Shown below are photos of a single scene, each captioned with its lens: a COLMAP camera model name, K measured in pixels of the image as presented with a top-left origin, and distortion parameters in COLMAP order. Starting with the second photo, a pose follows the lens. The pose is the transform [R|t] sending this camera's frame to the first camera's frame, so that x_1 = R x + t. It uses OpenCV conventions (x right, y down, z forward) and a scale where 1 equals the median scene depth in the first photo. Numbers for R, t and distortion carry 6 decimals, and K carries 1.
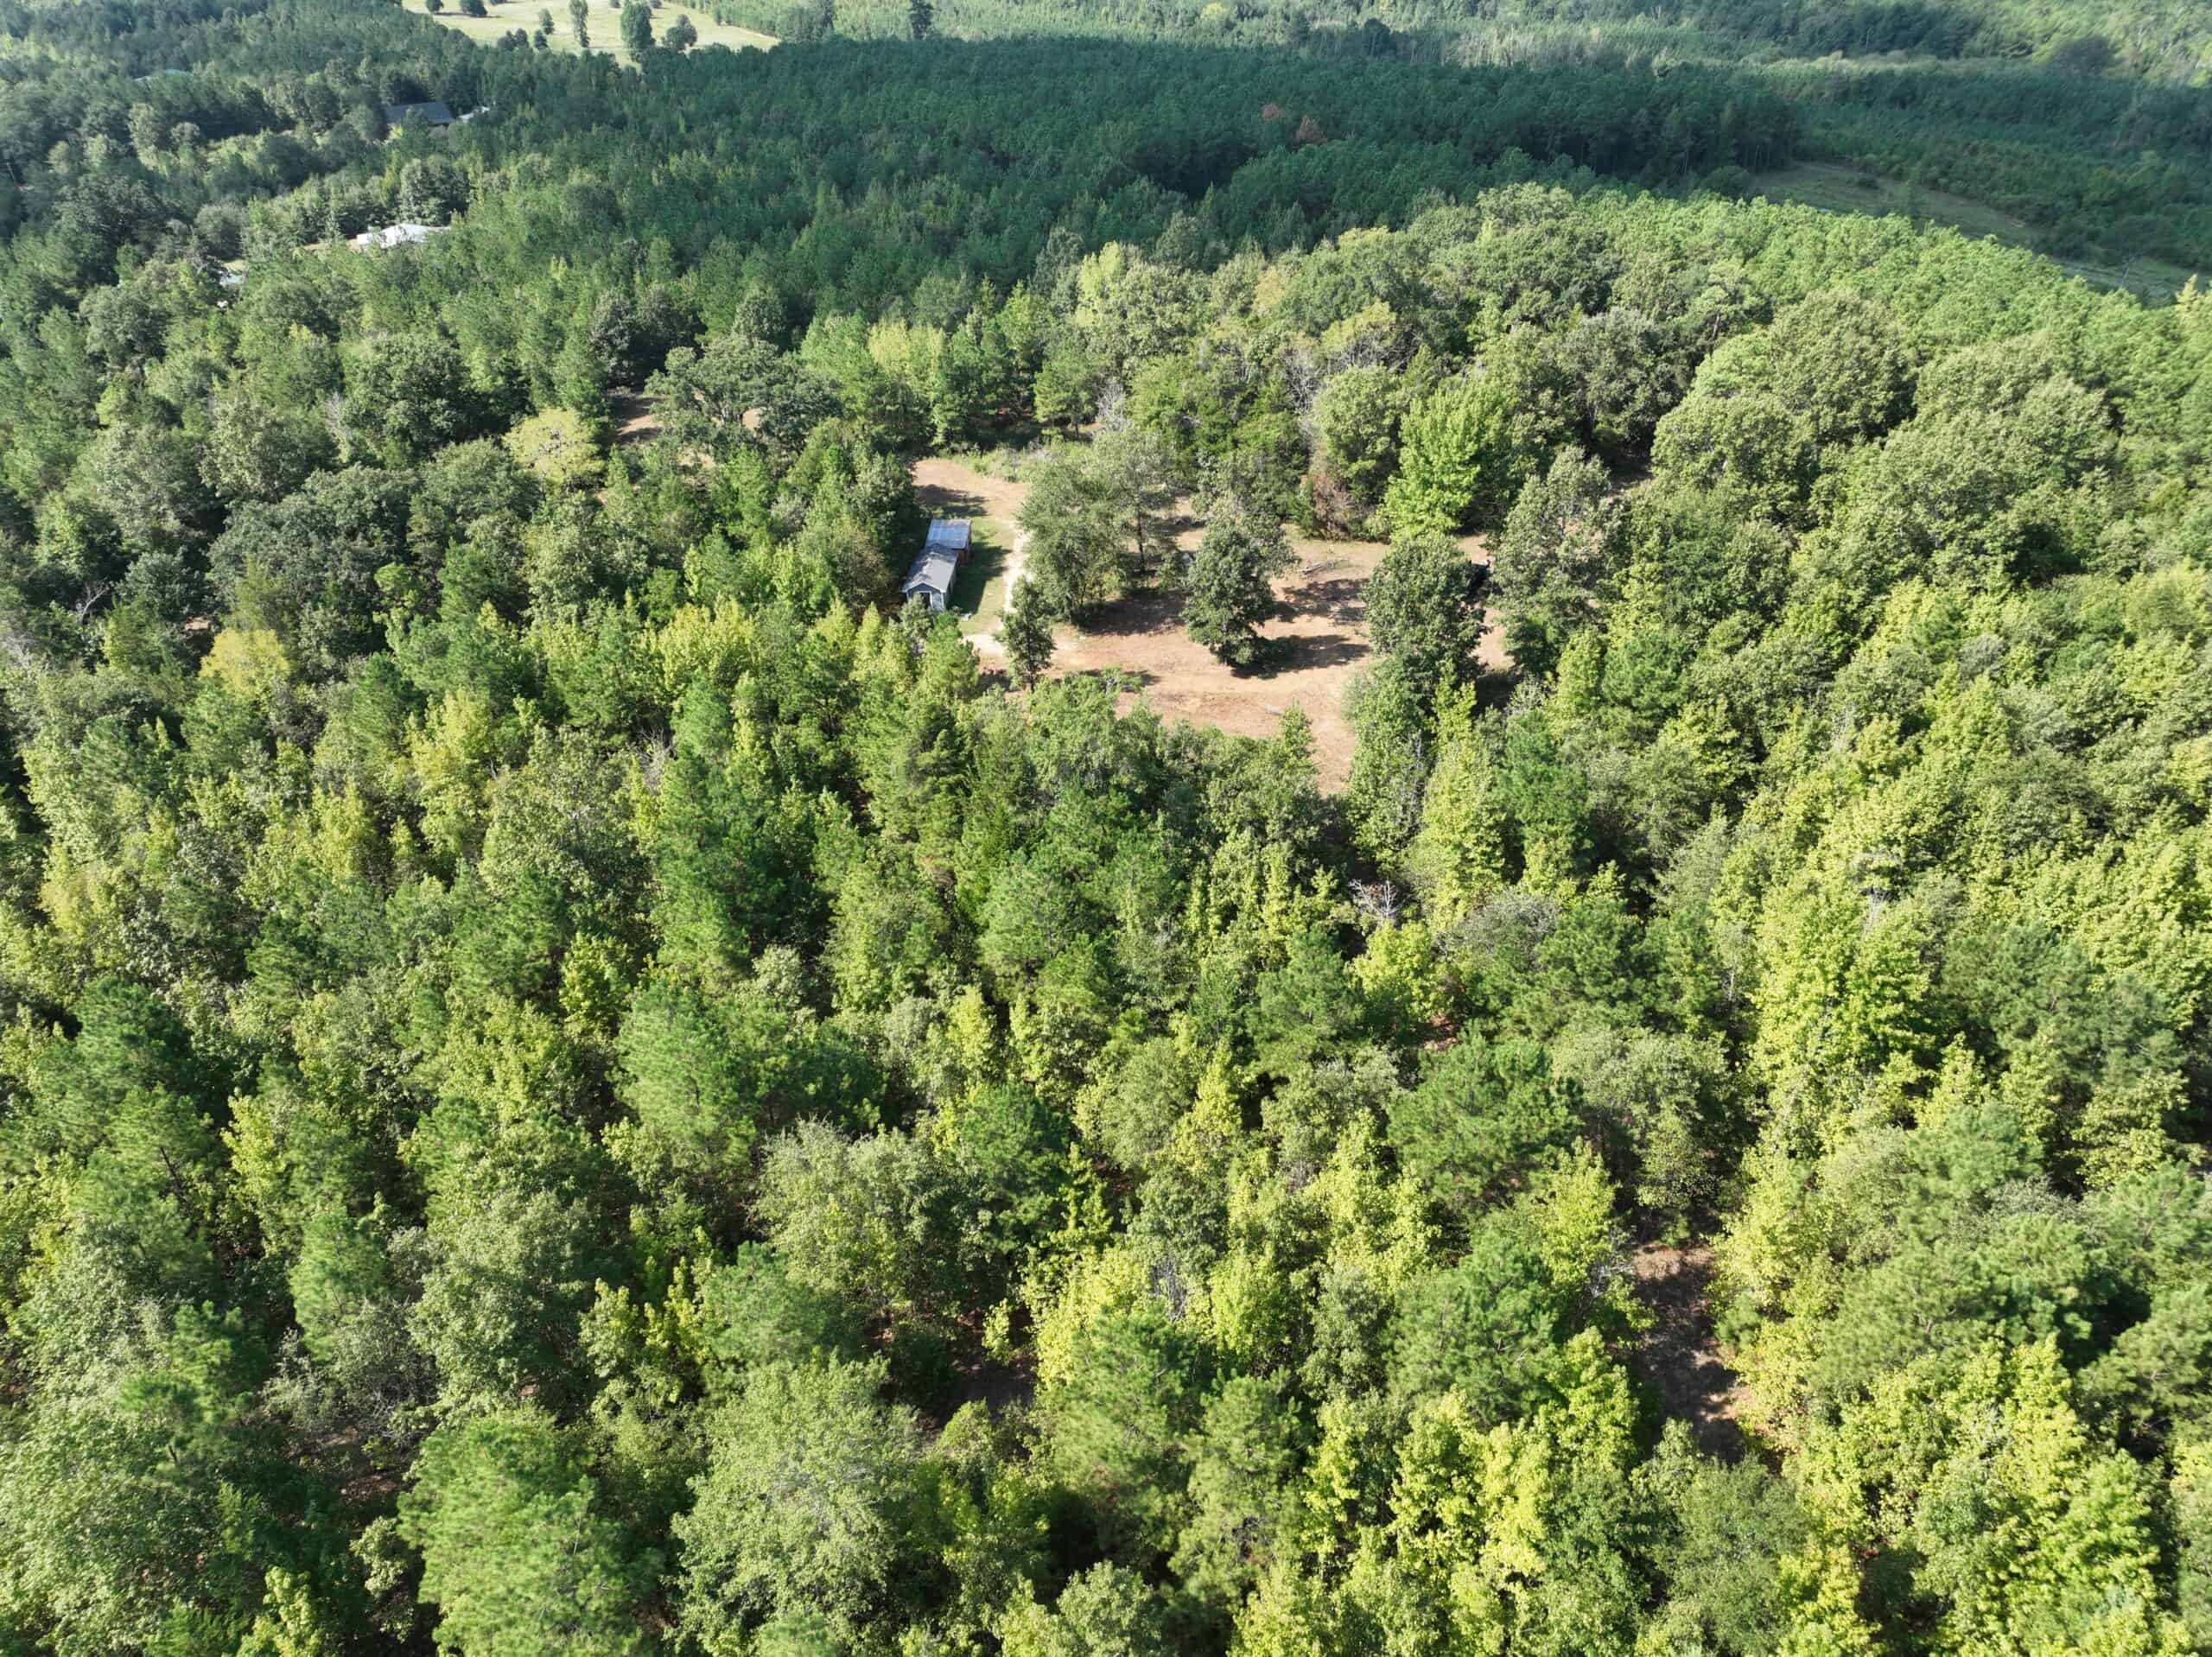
lens RADIAL K [[1606.4, 0, 1106.0], [0, 1606.4, 828.5], [0, 0, 1]] dist [0.052375, -0.000583]
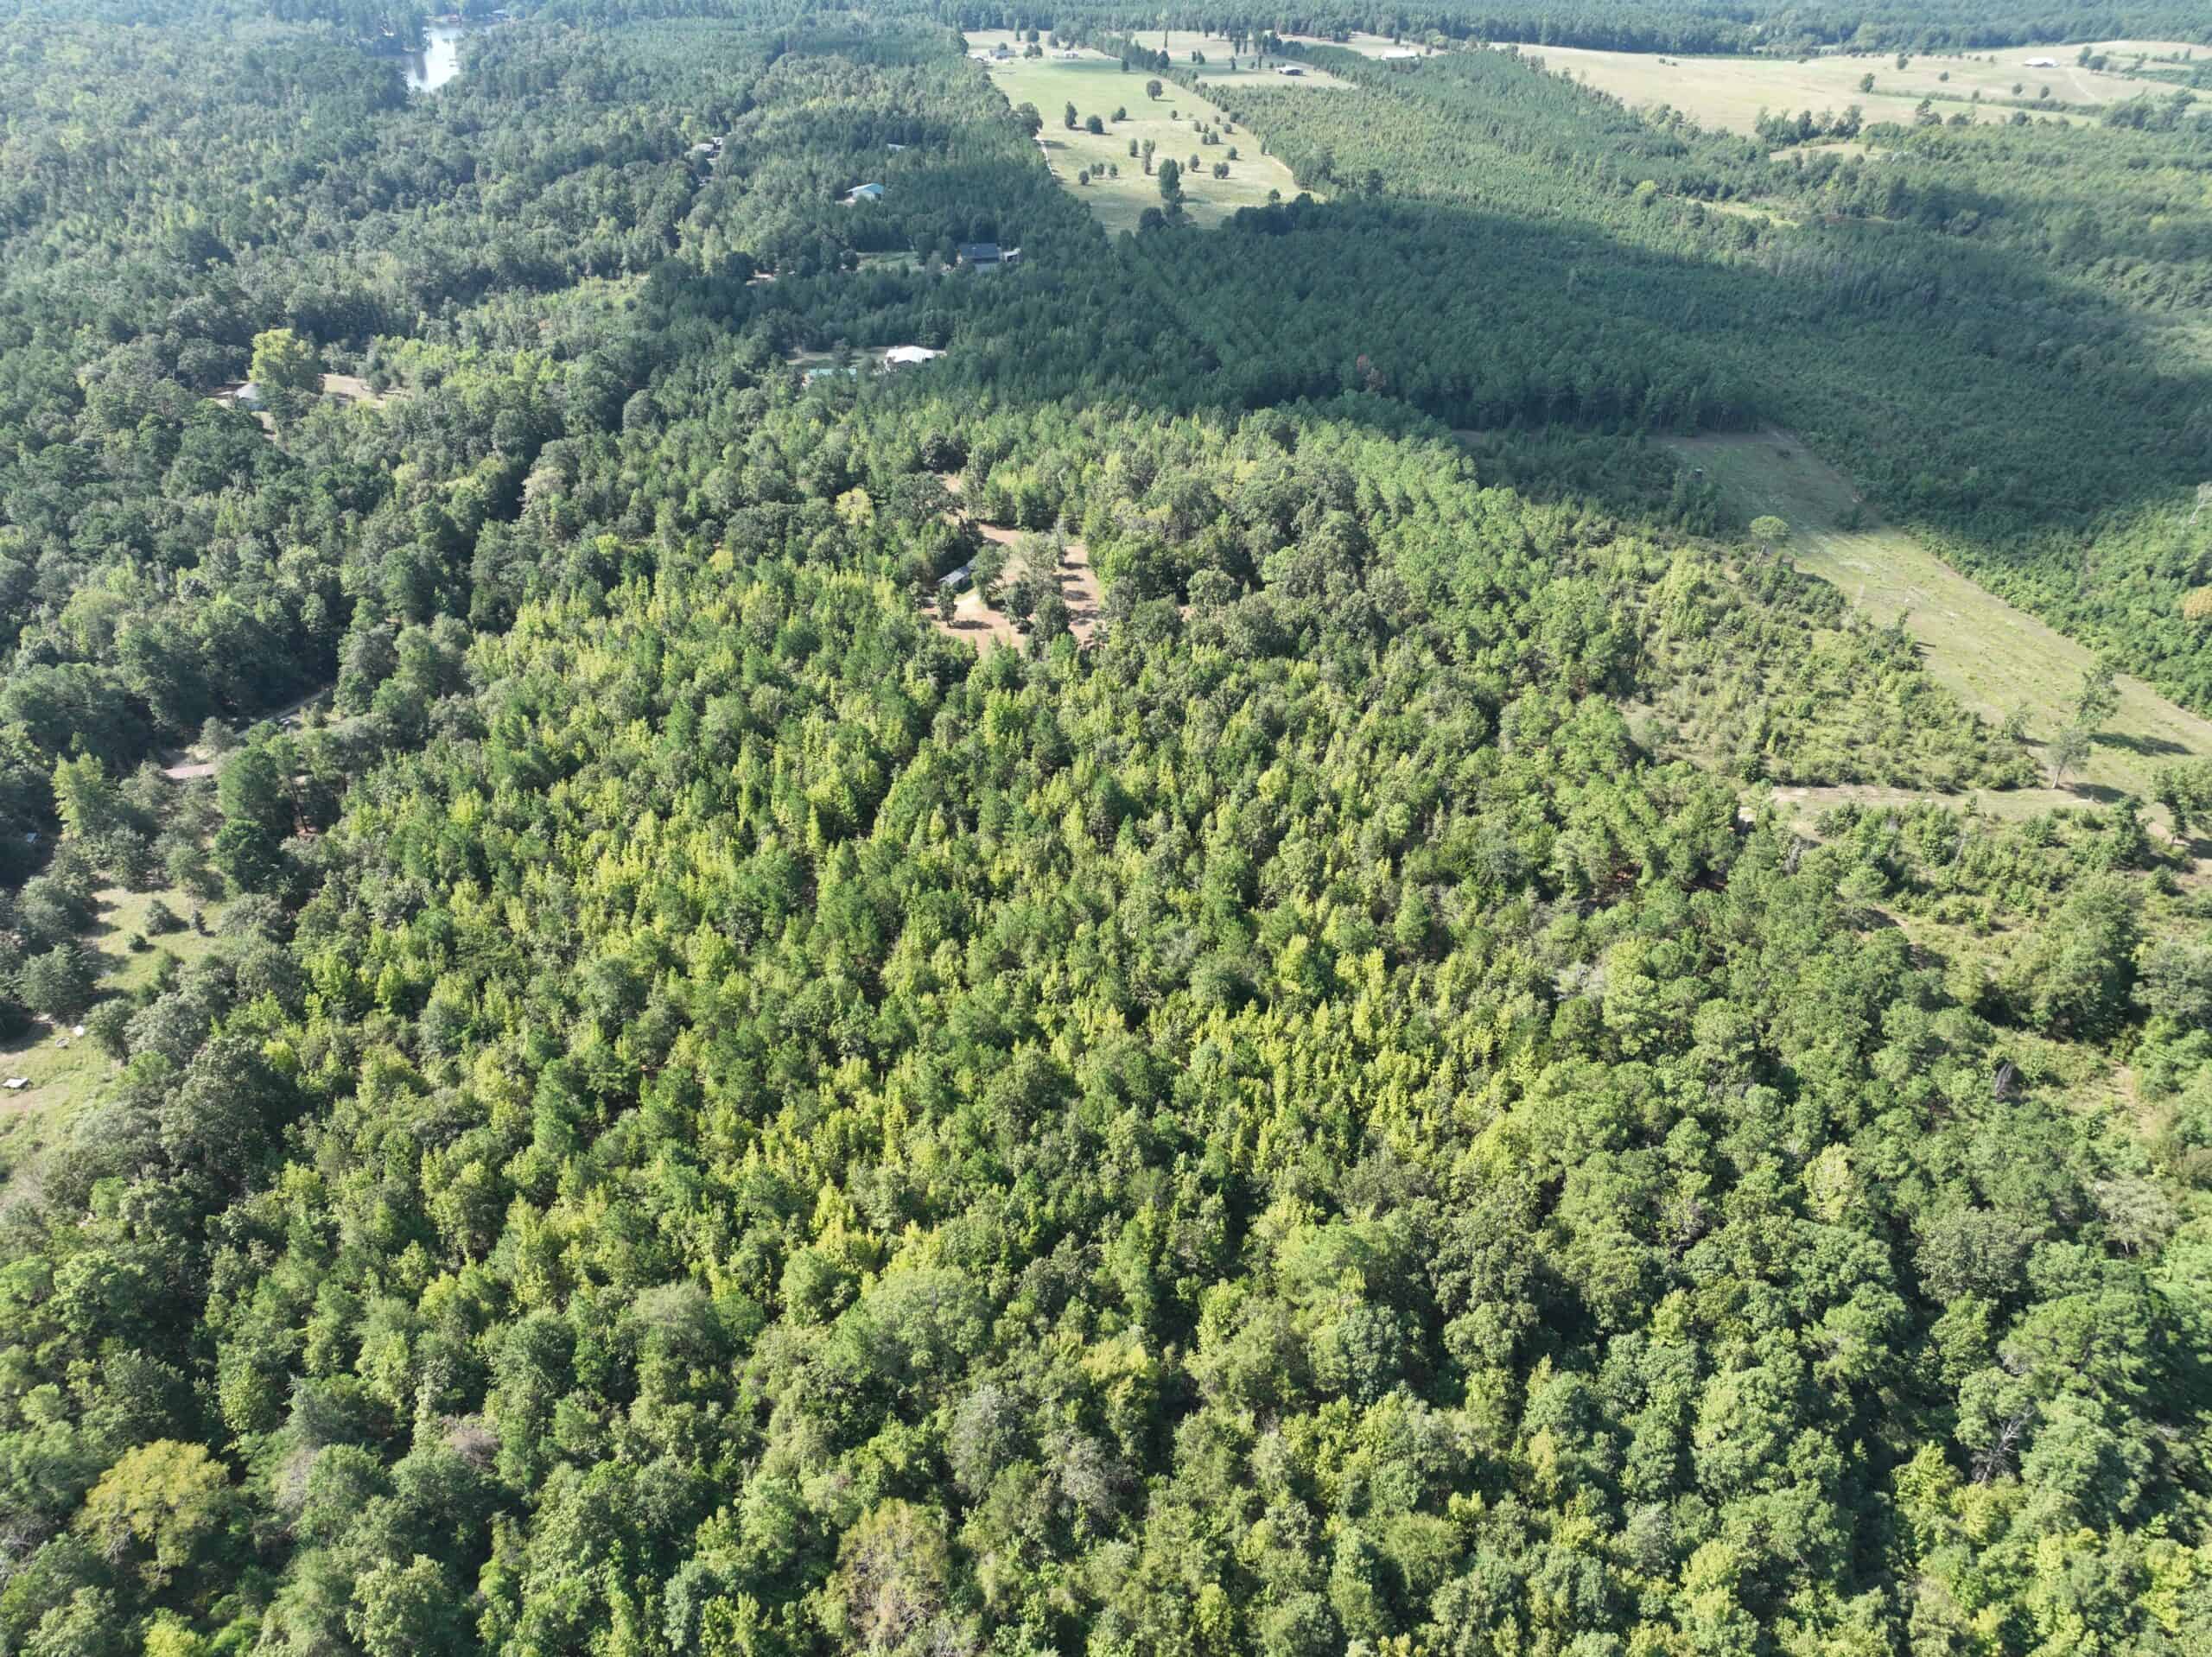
lens RADIAL K [[1606.4, 0, 1106.0], [0, 1606.4, 828.5], [0, 0, 1]] dist [0.052375, -0.000583]
pose [[0.917148, 0.243096, -0.315821, 0.915616], [-0.243952, 0.969063, 0.037474, 0.073009], [0.315160, 0.042676, 0.948078, -1.229781]]
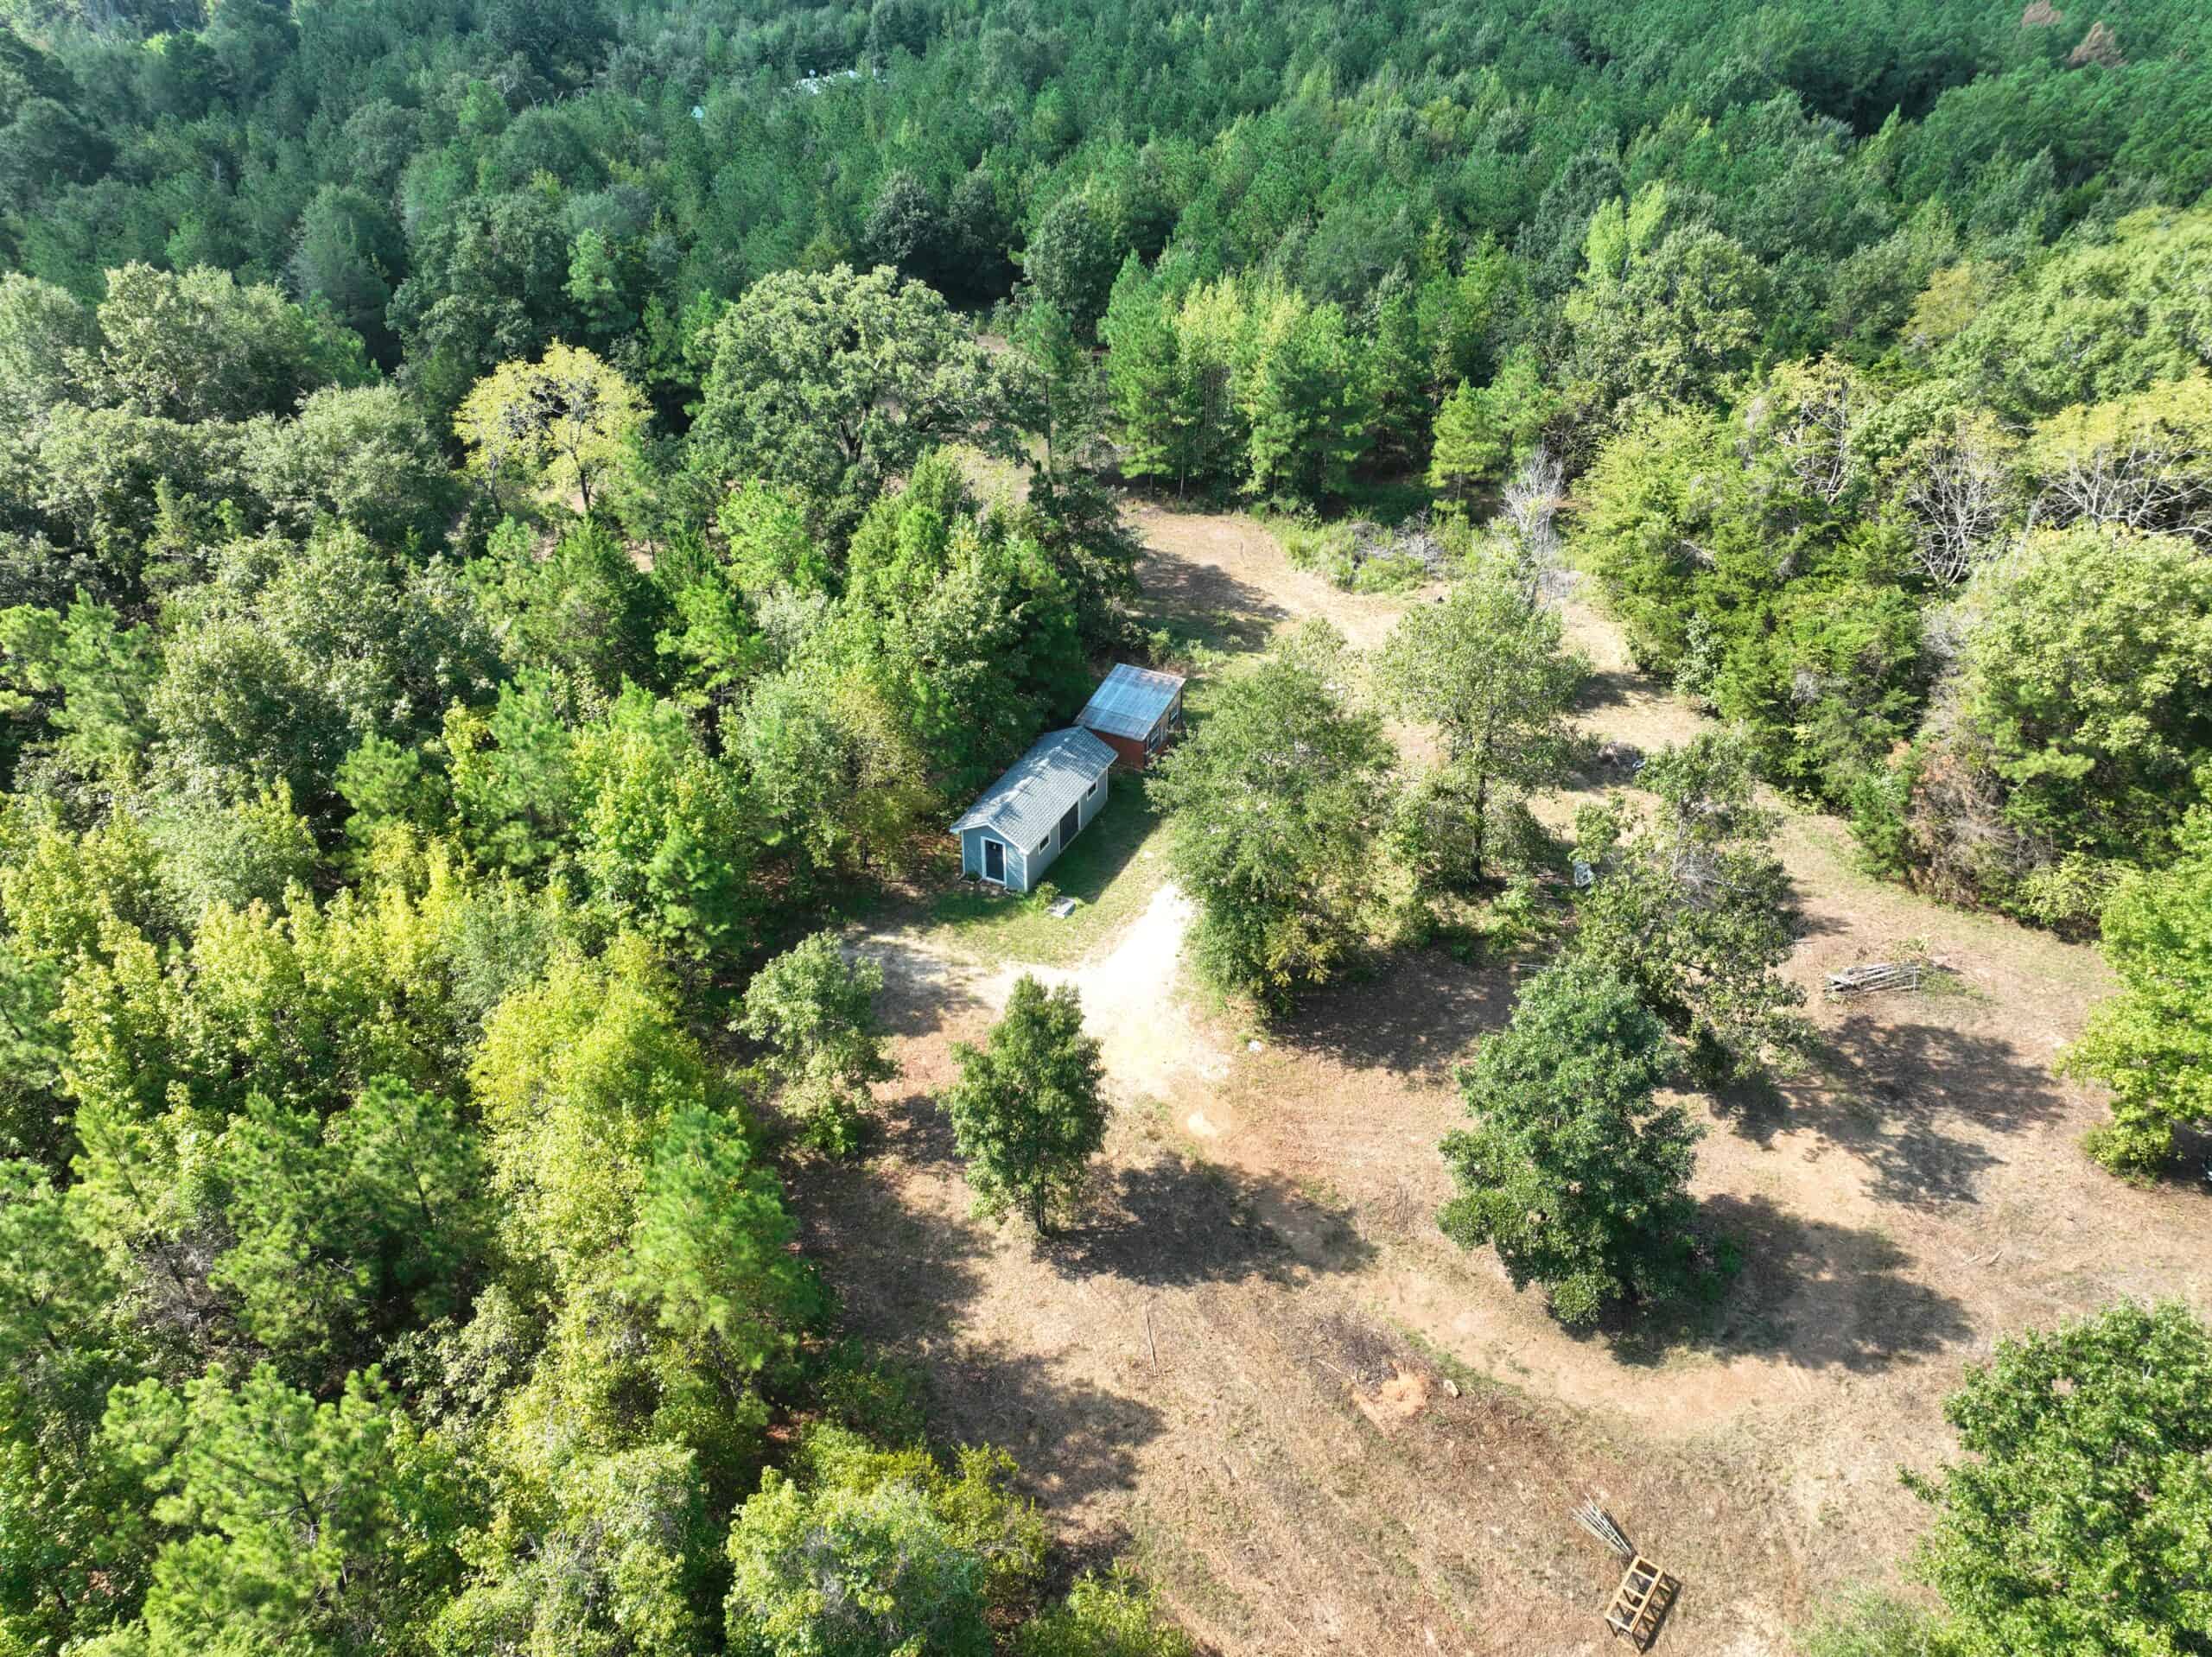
lens RADIAL K [[1606.4, 0, 1106.0], [0, 1606.4, 828.5], [0, 0, 1]] dist [0.052375, -0.000583]
pose [[0.925470, 0.239214, -0.293738, 0.051185], [-0.226396, 0.970953, 0.077427, -0.164834], [0.303727, -0.005155, 0.952745, 0.457546]]
